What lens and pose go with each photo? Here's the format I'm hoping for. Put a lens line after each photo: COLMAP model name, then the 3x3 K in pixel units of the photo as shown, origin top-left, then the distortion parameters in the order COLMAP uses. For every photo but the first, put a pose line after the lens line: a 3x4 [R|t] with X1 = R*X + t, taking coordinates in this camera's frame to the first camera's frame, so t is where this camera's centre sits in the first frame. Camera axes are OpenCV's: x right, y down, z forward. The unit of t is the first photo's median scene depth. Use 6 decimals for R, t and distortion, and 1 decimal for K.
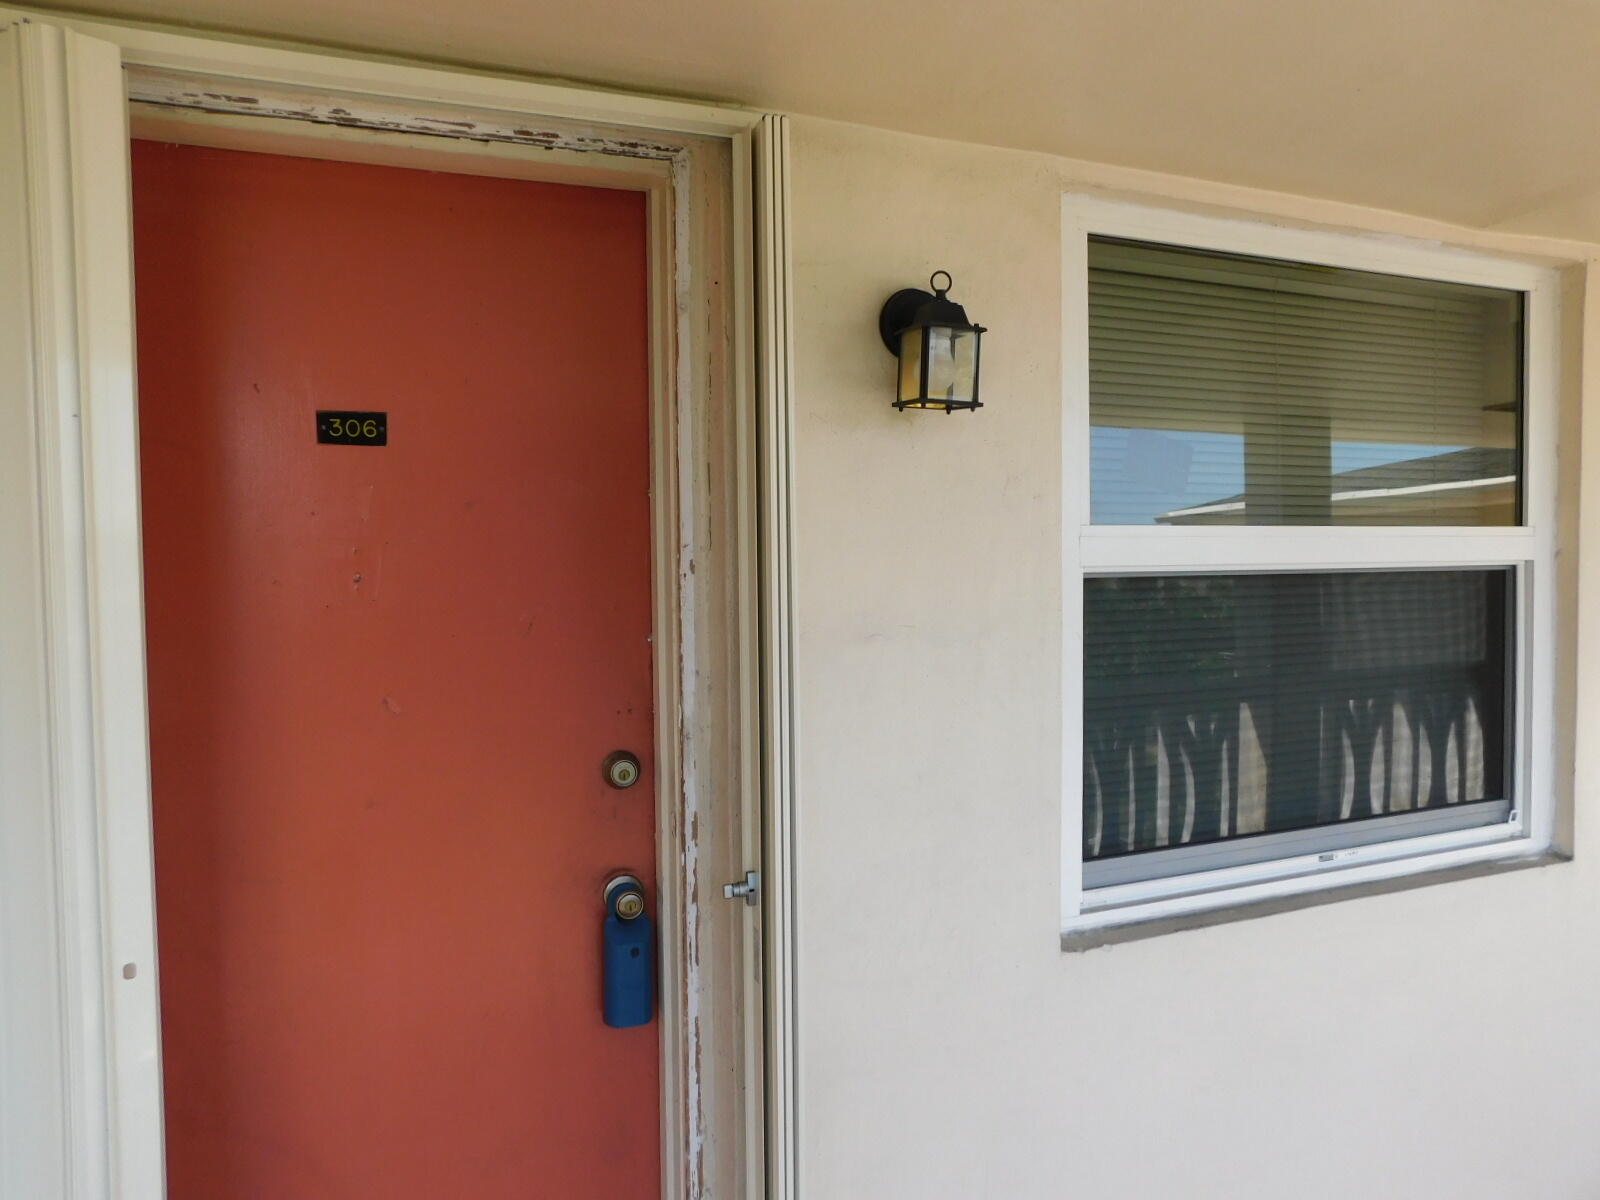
lens RADIAL K [[1061.0, 0, 800.0], [0, 1061.0, 600.0], [0, 0, 1]] dist [-0.071842, 0.055701]
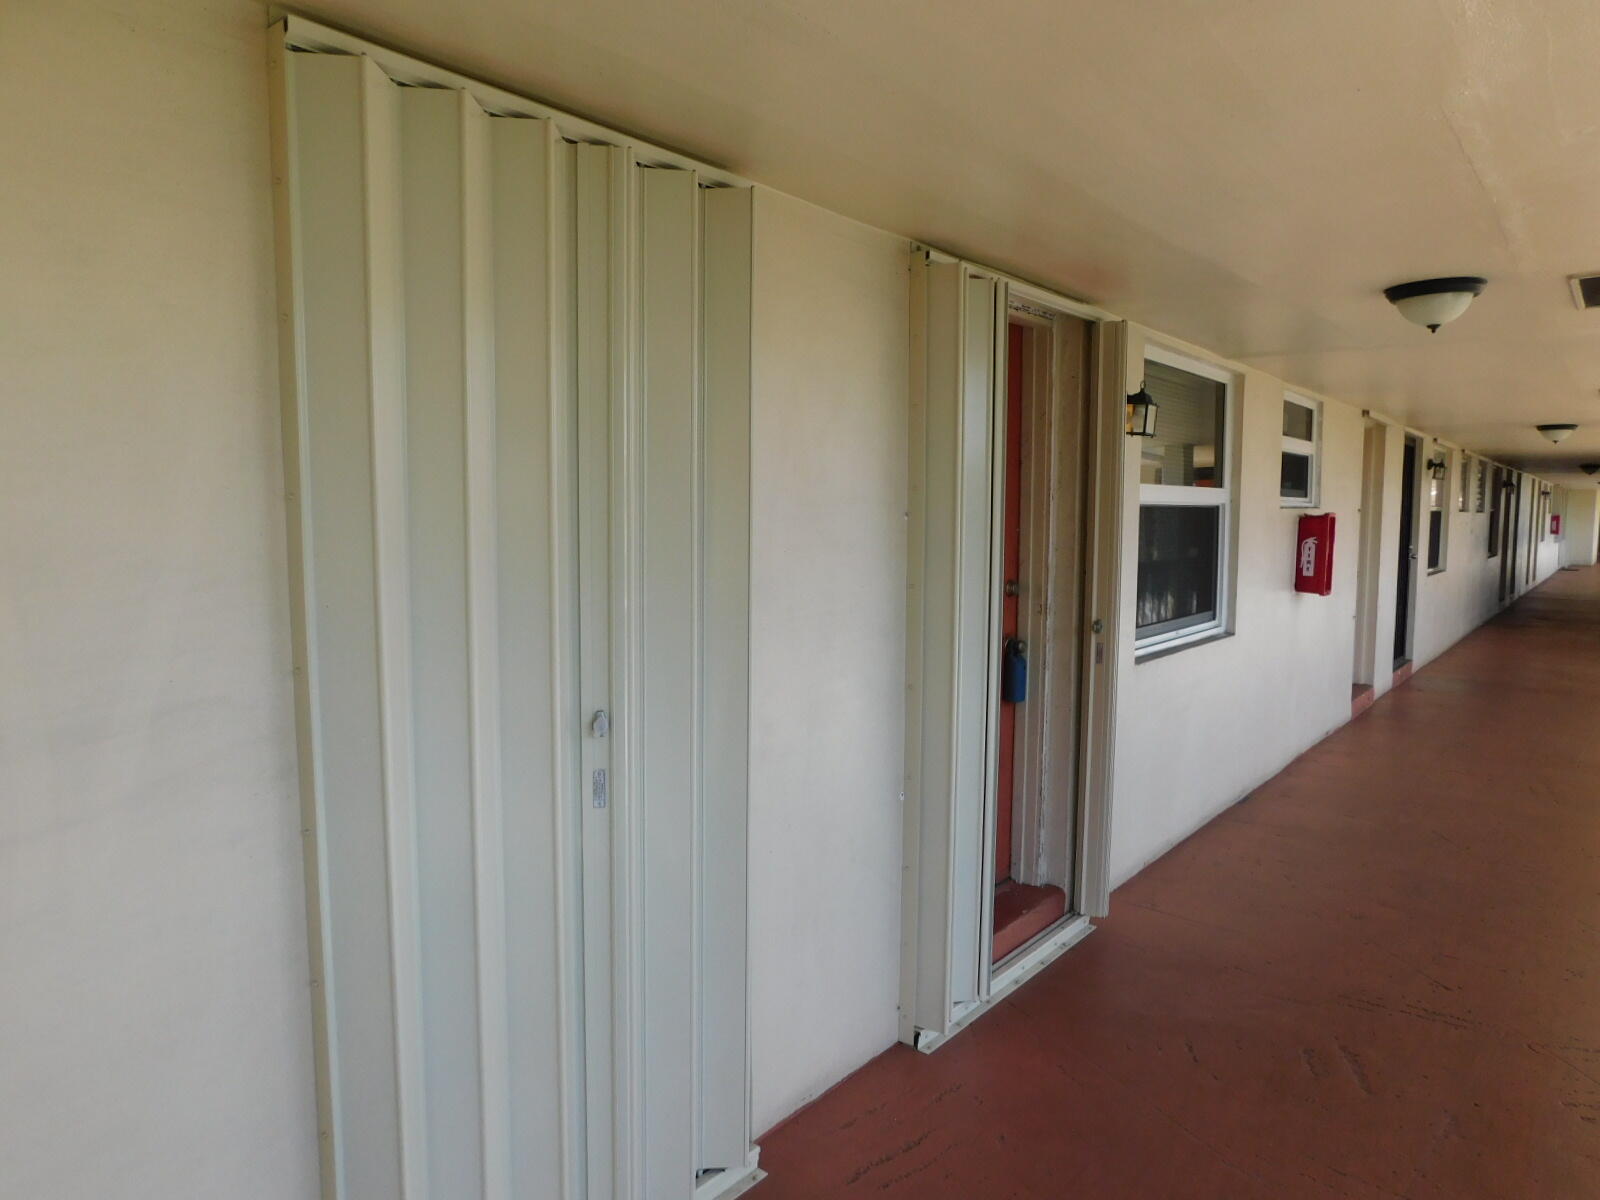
lens RADIAL K [[1061.0, 0, 800.0], [0, 1061.0, 600.0], [0, 0, 1]] dist [-0.071842, 0.055701]
pose [[0.865831, -0.028782, 0.499509, -1.728652], [0.002675, 0.998596, 0.052905, 0.067577], [-0.500330, -0.044470, 0.864692, -0.727347]]
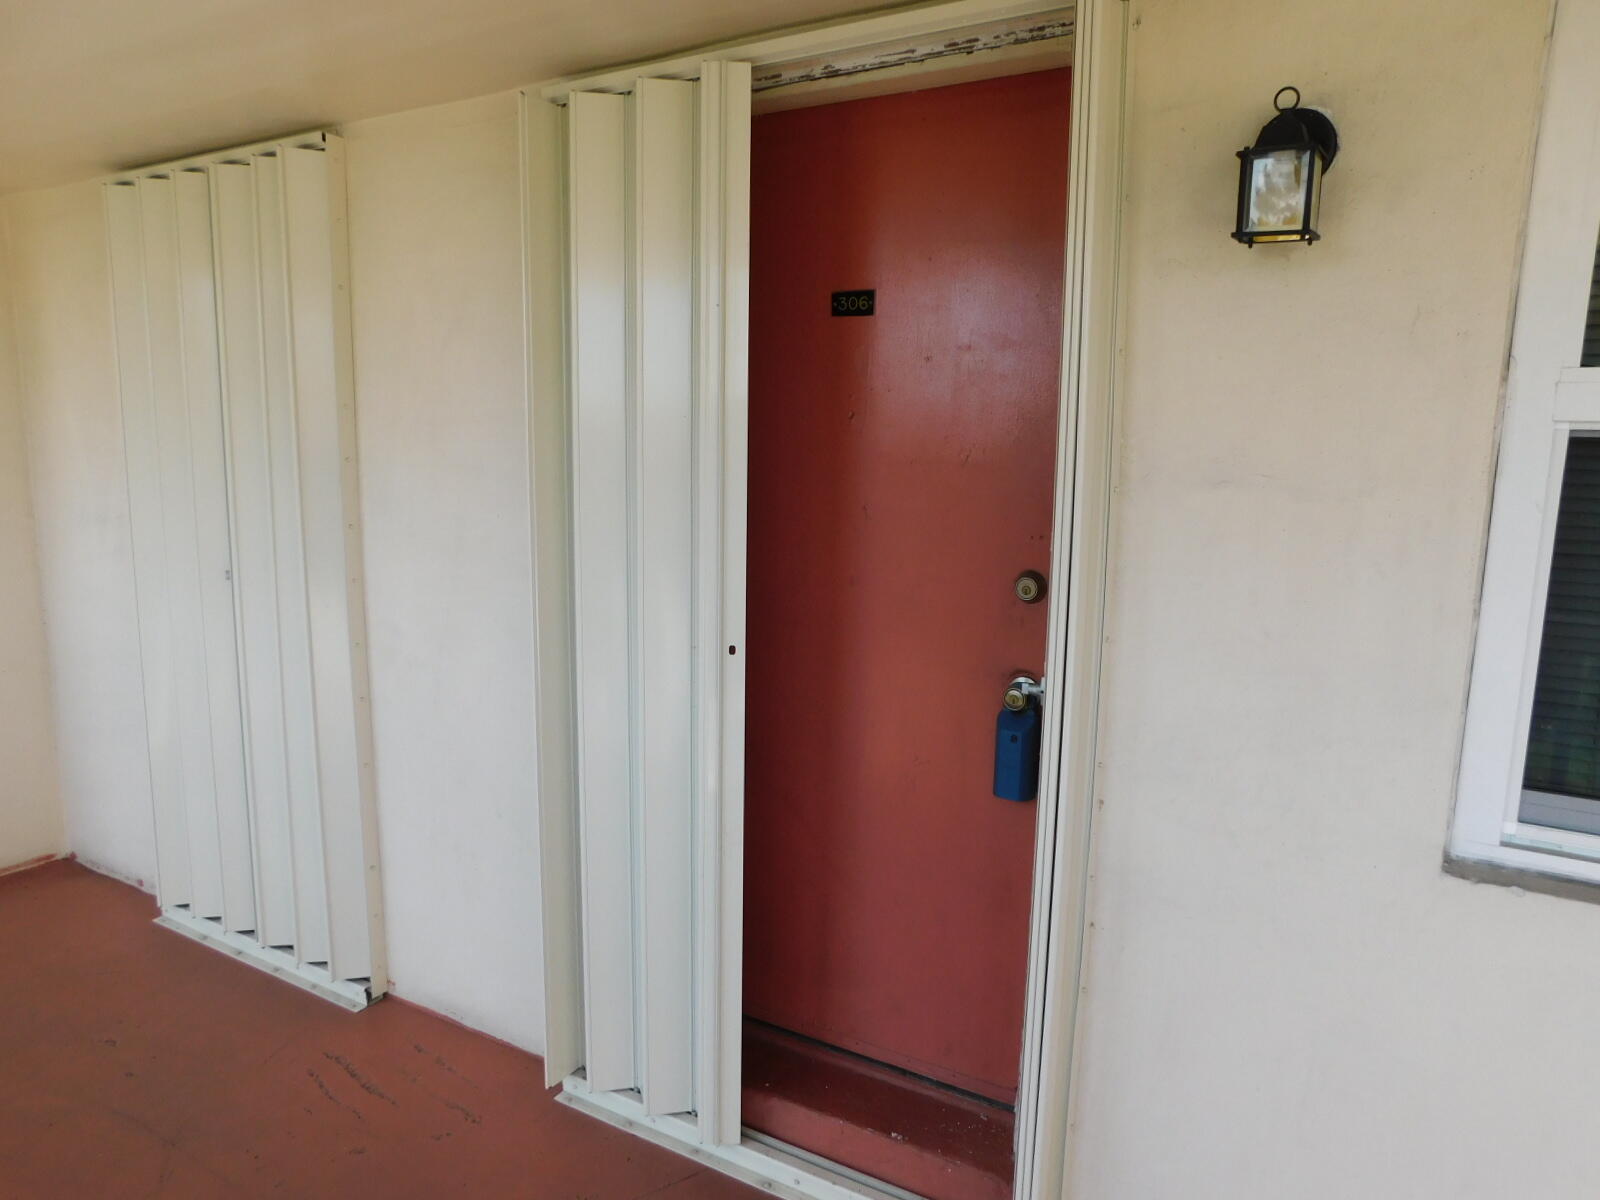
lens RADIAL K [[1061.0, 0, 800.0], [0, 1061.0, 600.0], [0, 0, 1]] dist [-0.071842, 0.055701]
pose [[0.624165, 0.142819, -0.768128, 0.587479], [-0.055162, 0.988753, 0.139017, 0.027196], [0.779343, -0.044398, 0.625023, 0.072741]]
